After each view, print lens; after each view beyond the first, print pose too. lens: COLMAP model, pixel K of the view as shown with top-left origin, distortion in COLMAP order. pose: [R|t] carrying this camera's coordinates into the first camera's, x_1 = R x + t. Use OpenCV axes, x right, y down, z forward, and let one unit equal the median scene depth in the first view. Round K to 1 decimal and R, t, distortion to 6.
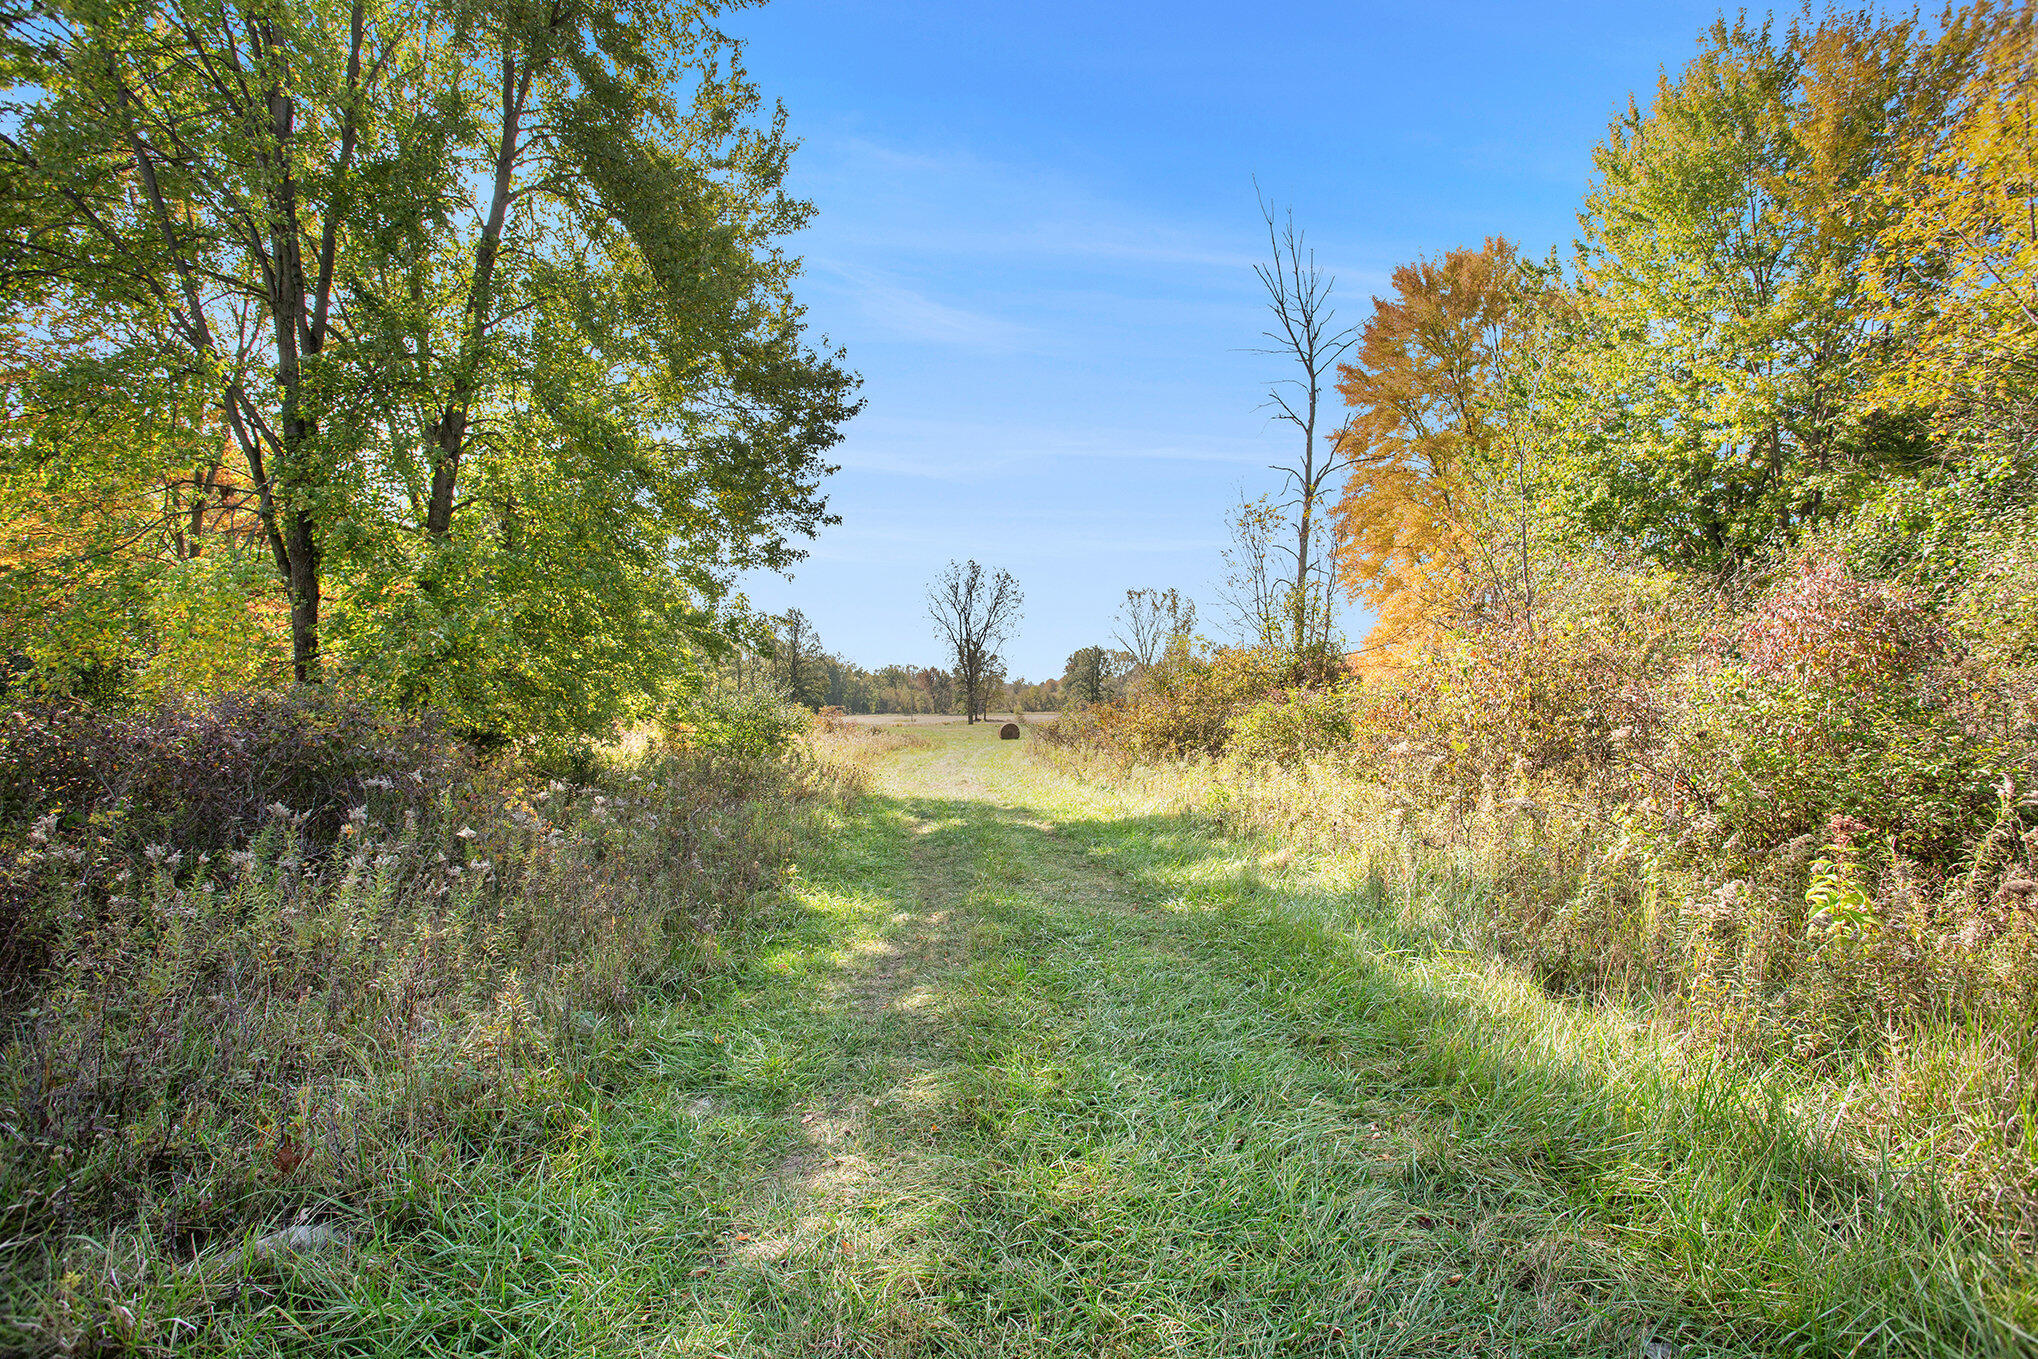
lens RADIAL K [[1031.1, 0, 1021.7], [0, 1031.1, 682.6], [0, 0, 1]] dist [-0.024473, 0.000715]
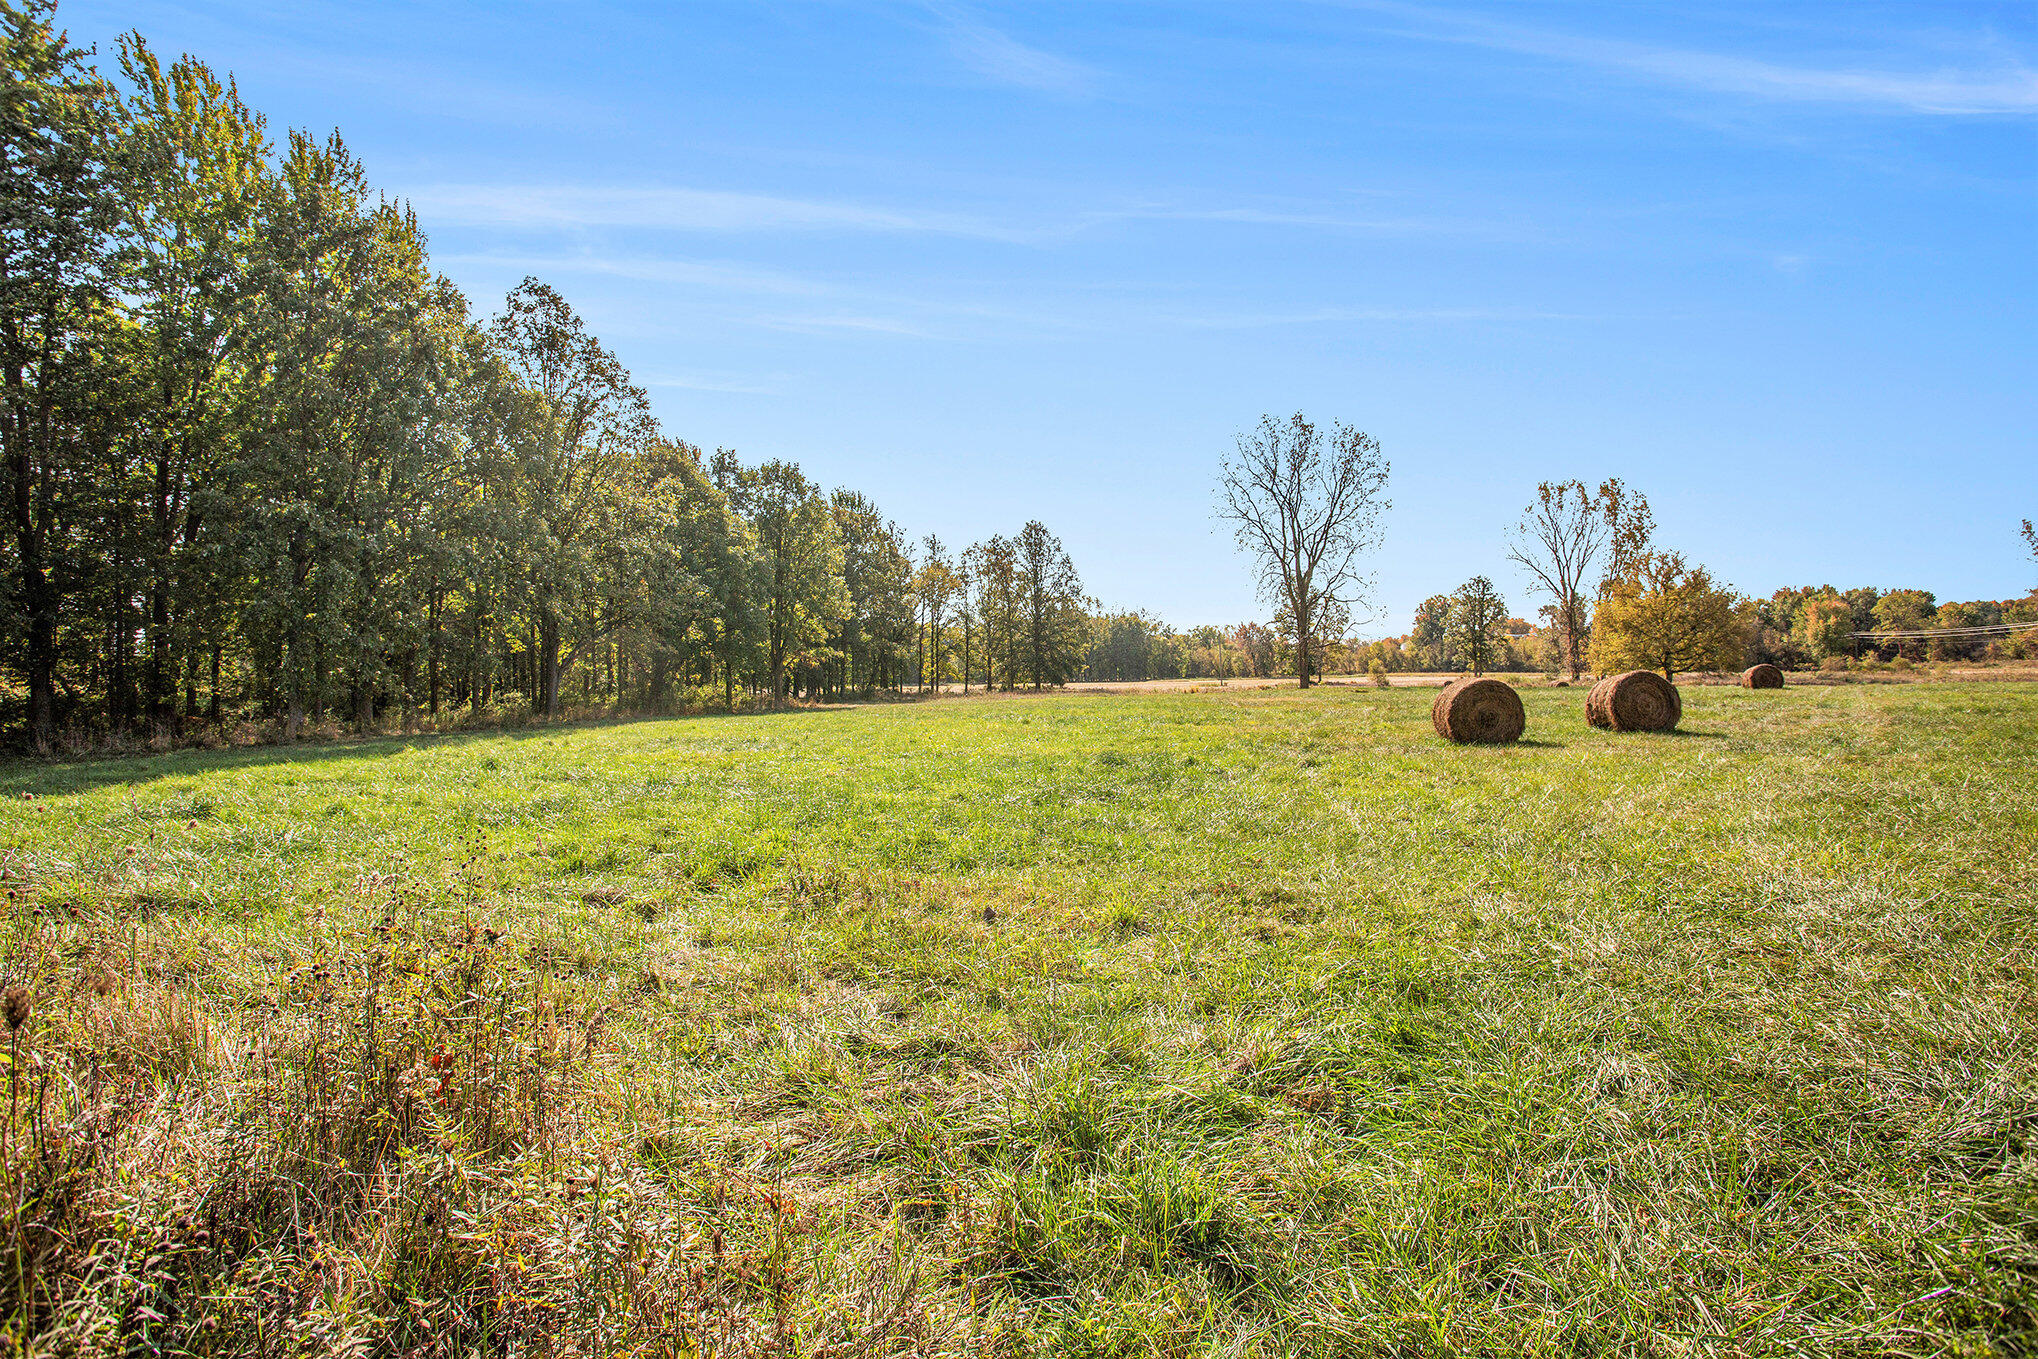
lens RADIAL K [[1031.1, 0, 1018.4], [0, 1031.1, 669.1], [0, 0, 1]] dist [-0.024473, 0.000715]
pose [[0.950757, -0.015756, -0.309537, -0.014252], [0.021549, 0.999651, 0.015305, 0.011755], [0.309188, -0.021222, 0.950764, 0.256978]]
